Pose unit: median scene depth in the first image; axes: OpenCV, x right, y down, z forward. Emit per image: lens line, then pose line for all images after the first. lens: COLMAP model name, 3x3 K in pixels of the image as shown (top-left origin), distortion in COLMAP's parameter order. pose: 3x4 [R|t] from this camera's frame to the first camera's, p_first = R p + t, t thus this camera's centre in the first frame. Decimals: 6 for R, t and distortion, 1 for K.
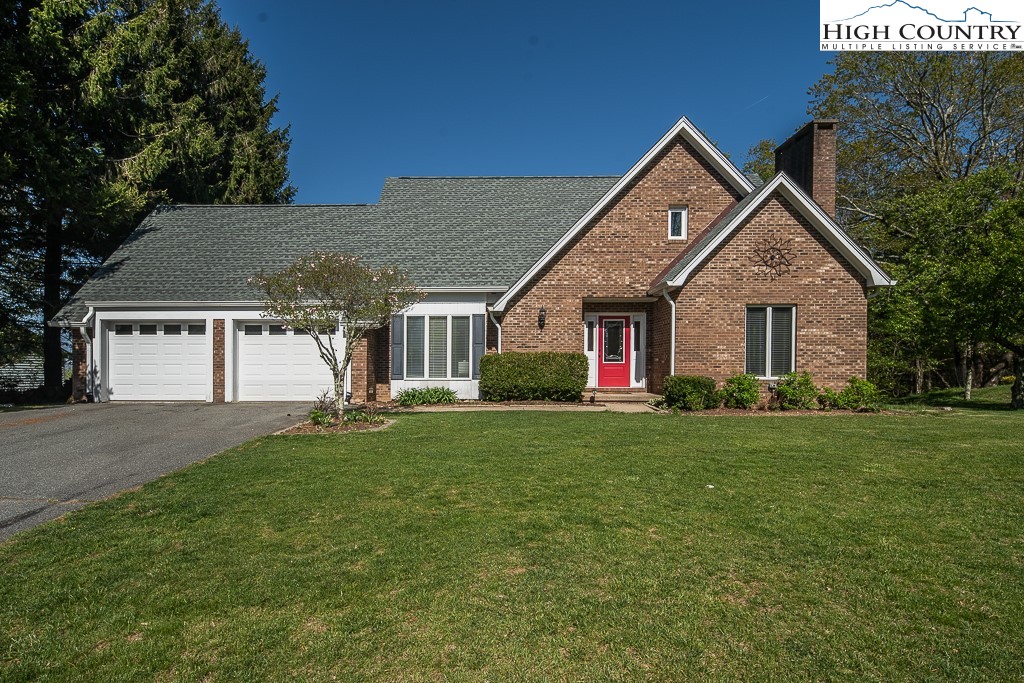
lens RADIAL K [[564.6, 0, 511.2], [0, 564.6, 377.5], [0, 0, 1]] dist [0.006724, -0.000334]
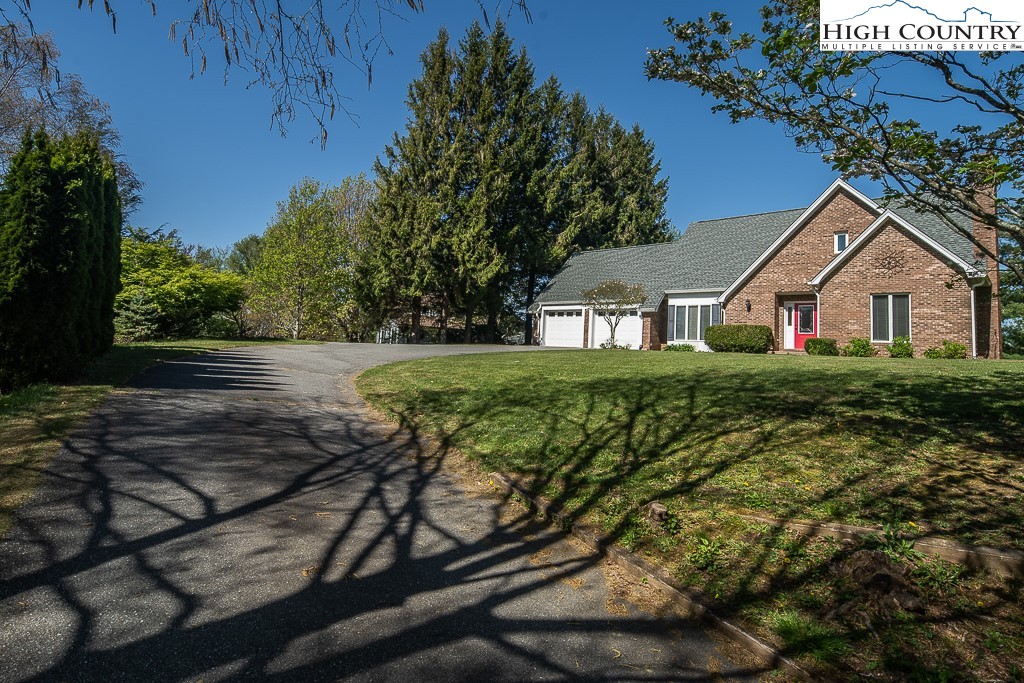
lens RADIAL K [[536.4, 0, 512.1], [0, 536.4, 303.4], [0, 0, 1]] dist [0.000967, -0.000093]
pose [[0.748760, -0.022322, -0.662465, 0.597790], [-0.060134, 0.993024, -0.101427, 0.096119], [0.660108, 0.115781, 0.742195, -0.672730]]
